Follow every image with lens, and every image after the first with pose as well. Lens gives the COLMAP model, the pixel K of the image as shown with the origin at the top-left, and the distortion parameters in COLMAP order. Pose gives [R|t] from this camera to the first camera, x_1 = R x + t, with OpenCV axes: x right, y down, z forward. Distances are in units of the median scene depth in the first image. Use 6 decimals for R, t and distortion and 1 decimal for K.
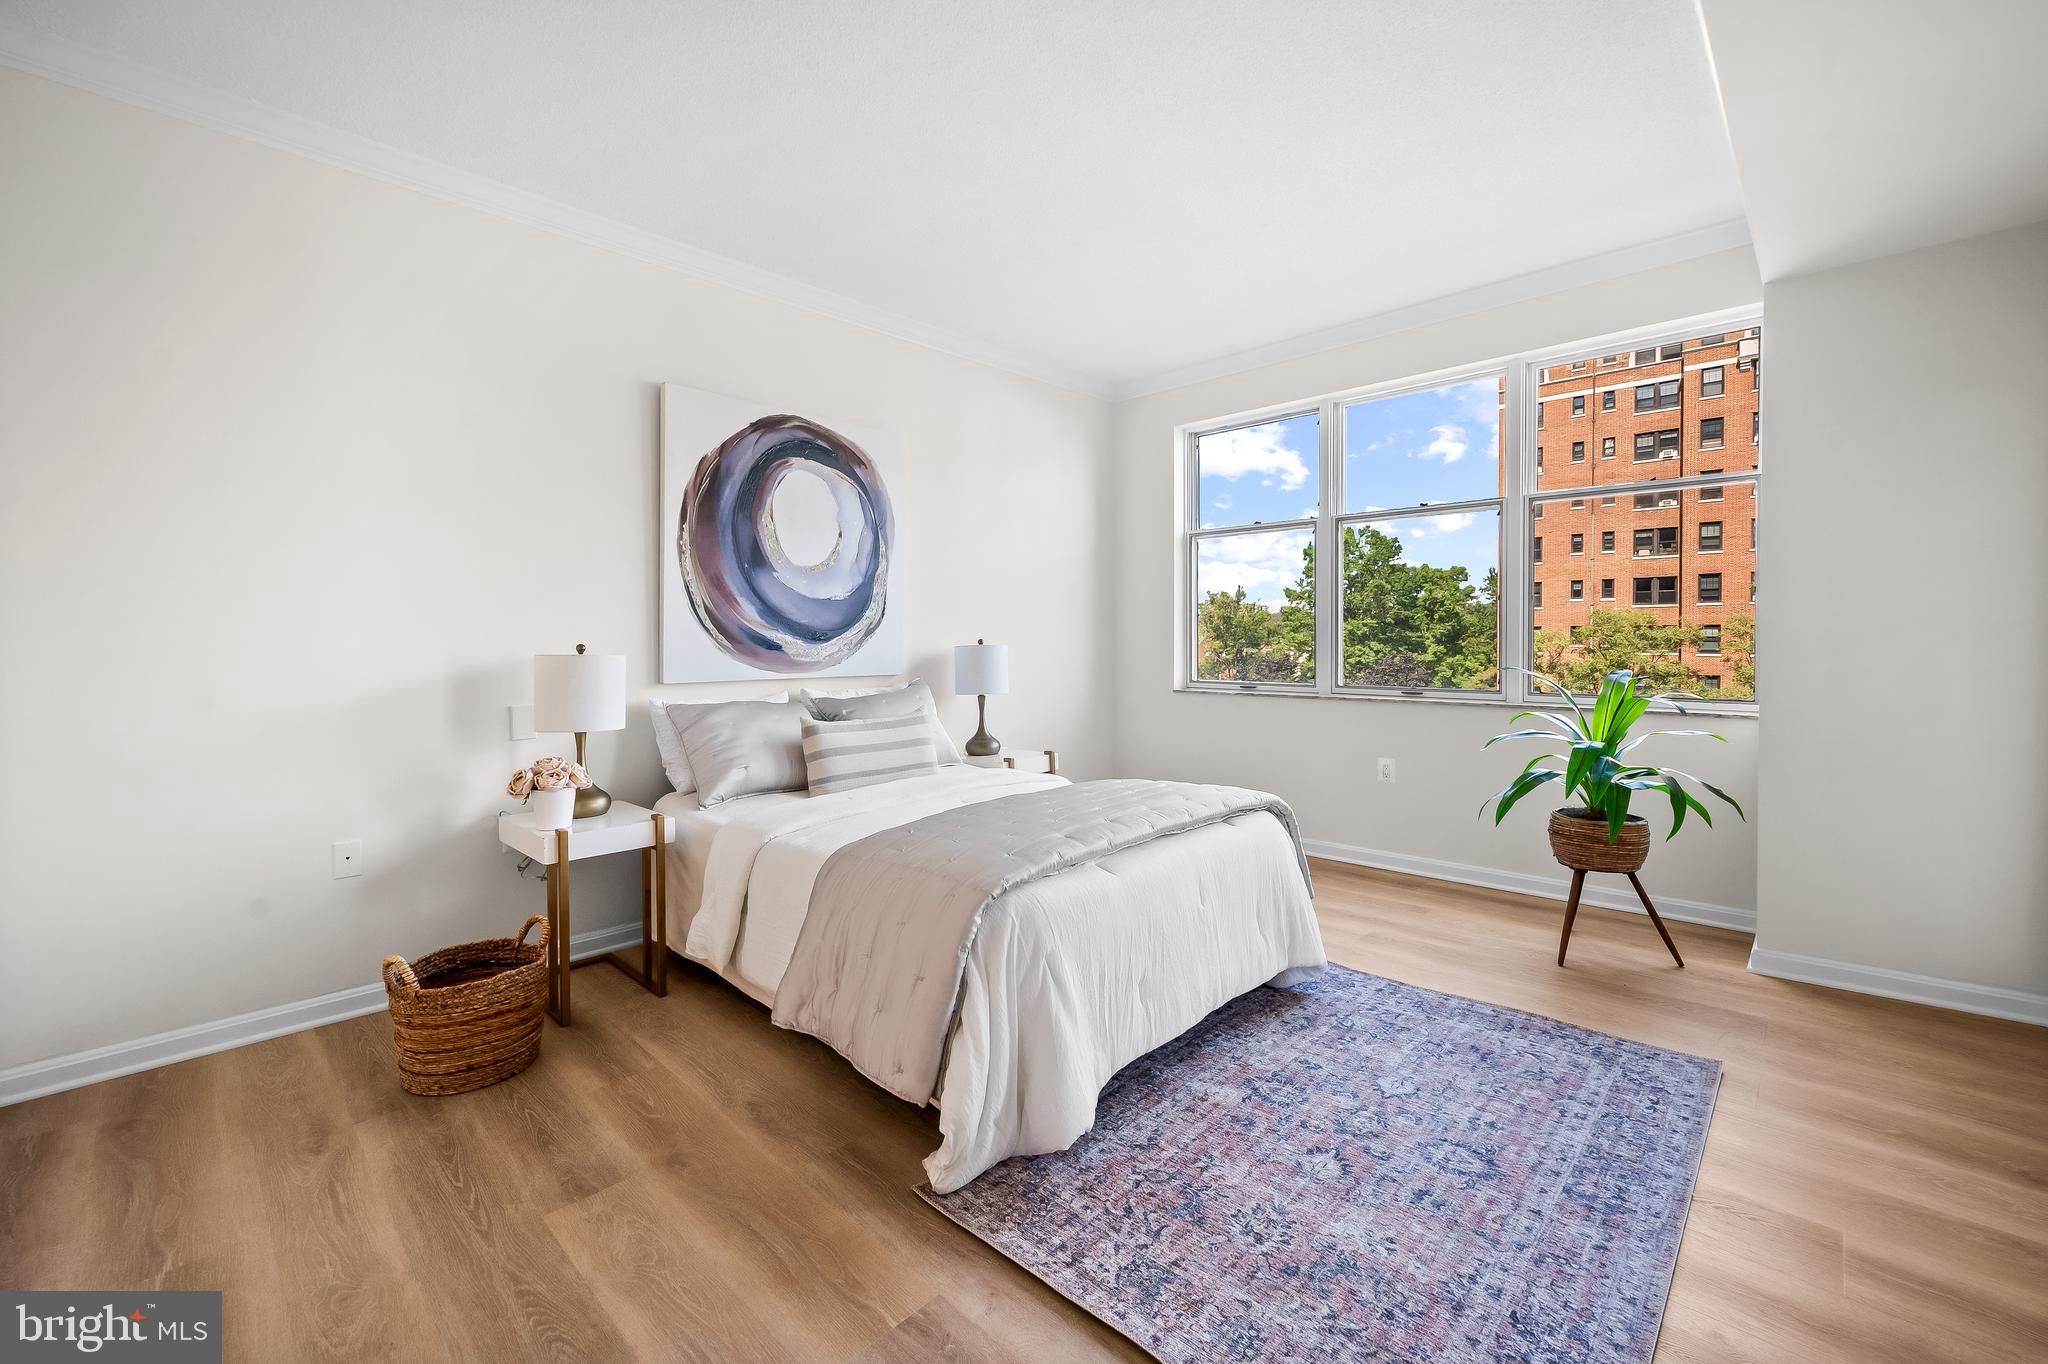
lens RADIAL K [[854.4, 0, 1024.5], [0, 854.4, 657.1], [0, 0, 1]] dist [0.001526, -0.000527]
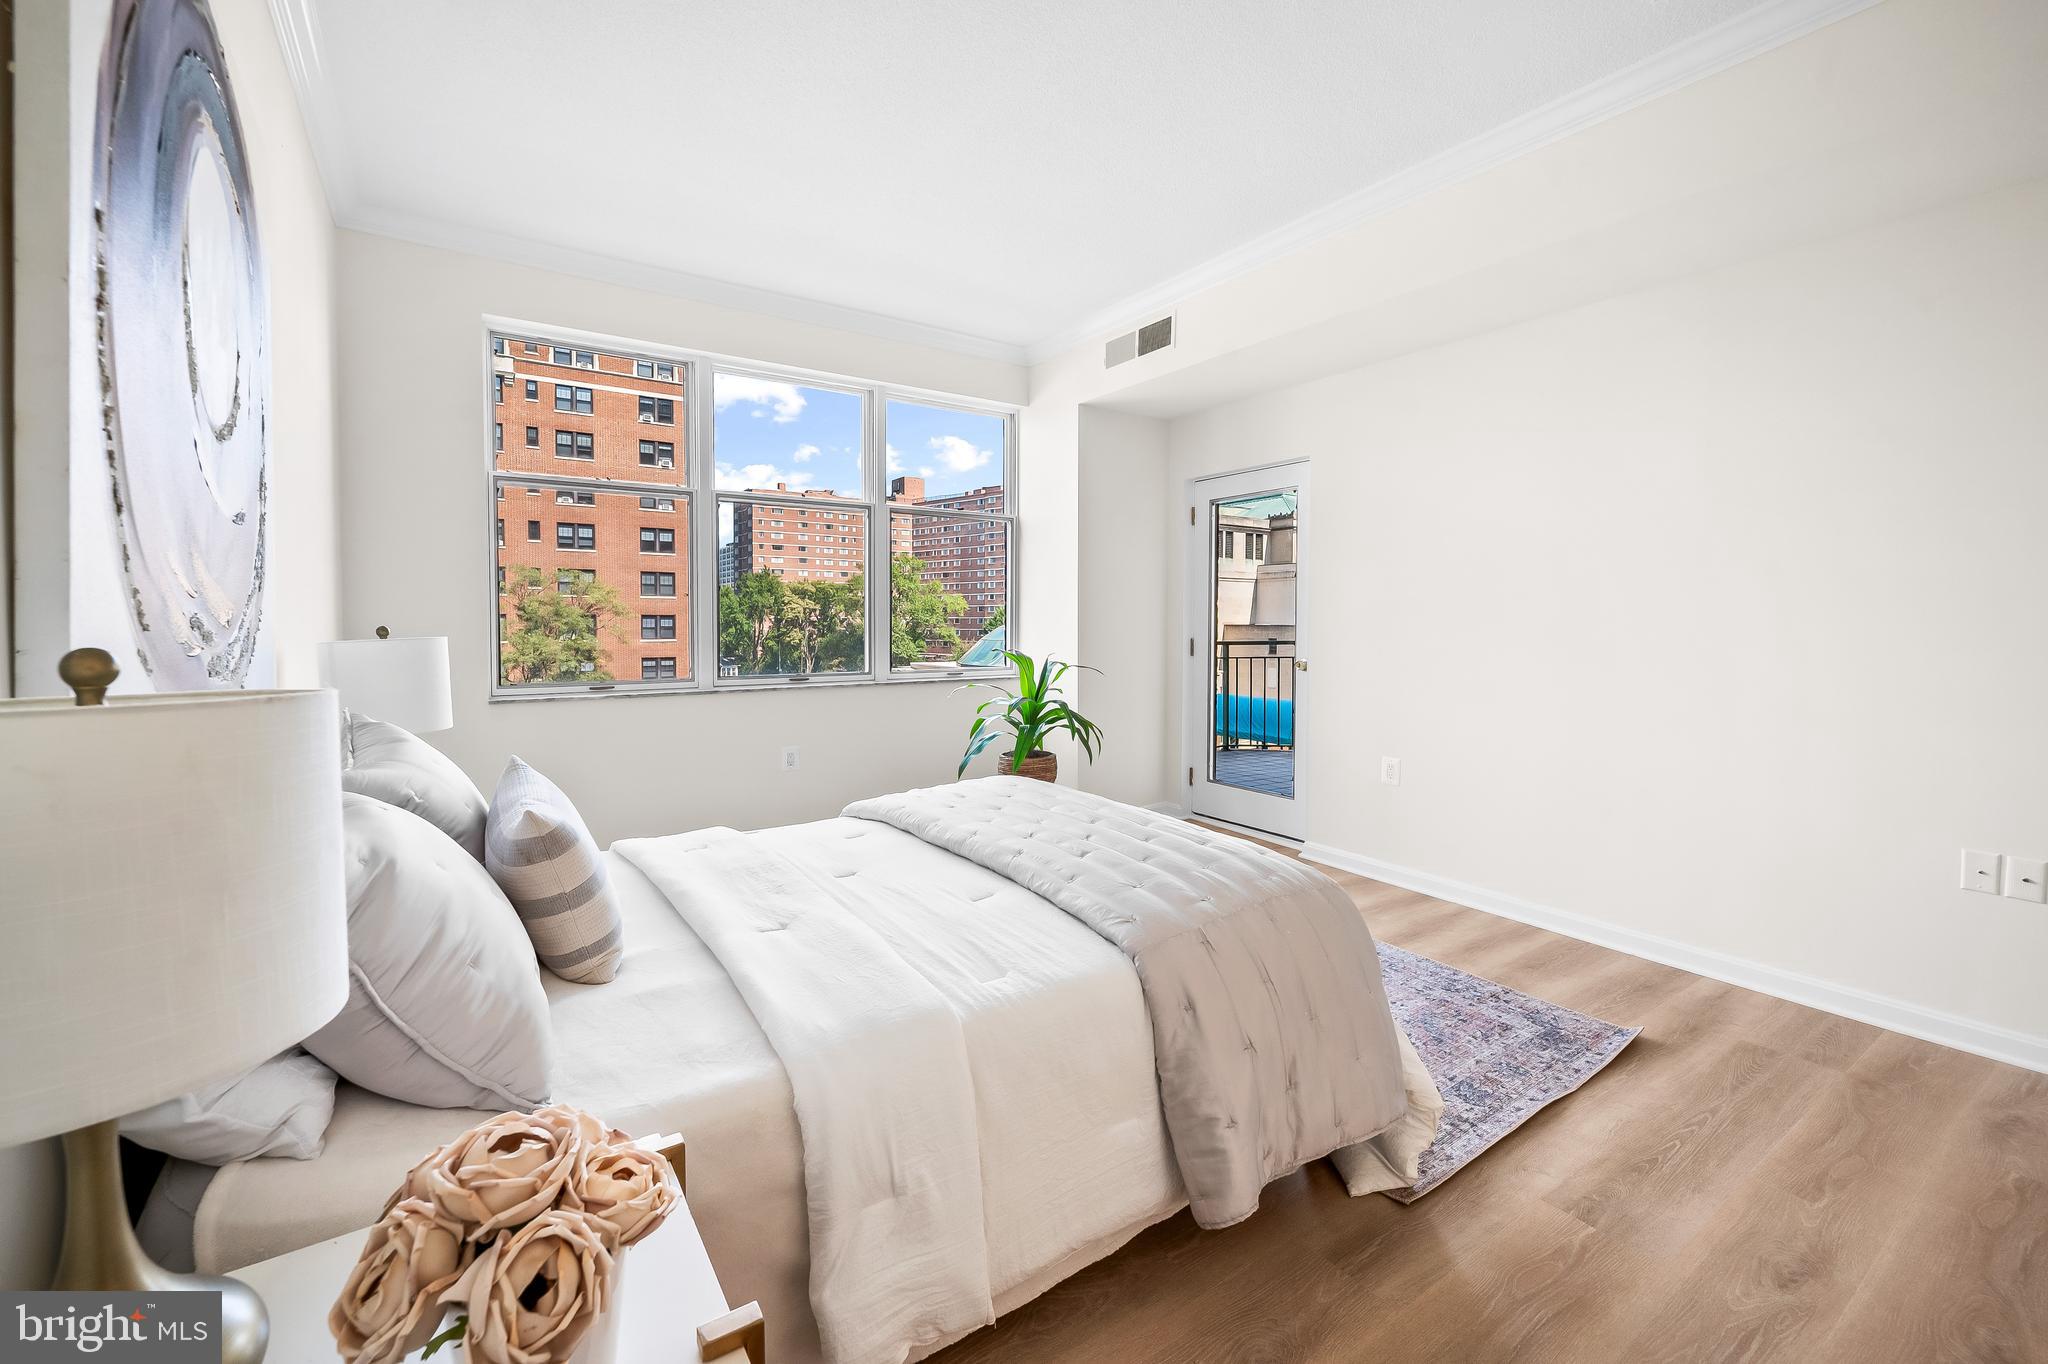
lens RADIAL K [[854.4, 0, 1030.6], [0, 854.4, 650.8], [0, 0, 1]] dist [0.001526, -0.000527]
pose [[0.189214, -0.027080, 0.981562, -1.308630], [0.020921, 0.999504, 0.023542, -0.025344], [-0.981713, 0.016081, 0.189686, 1.421056]]
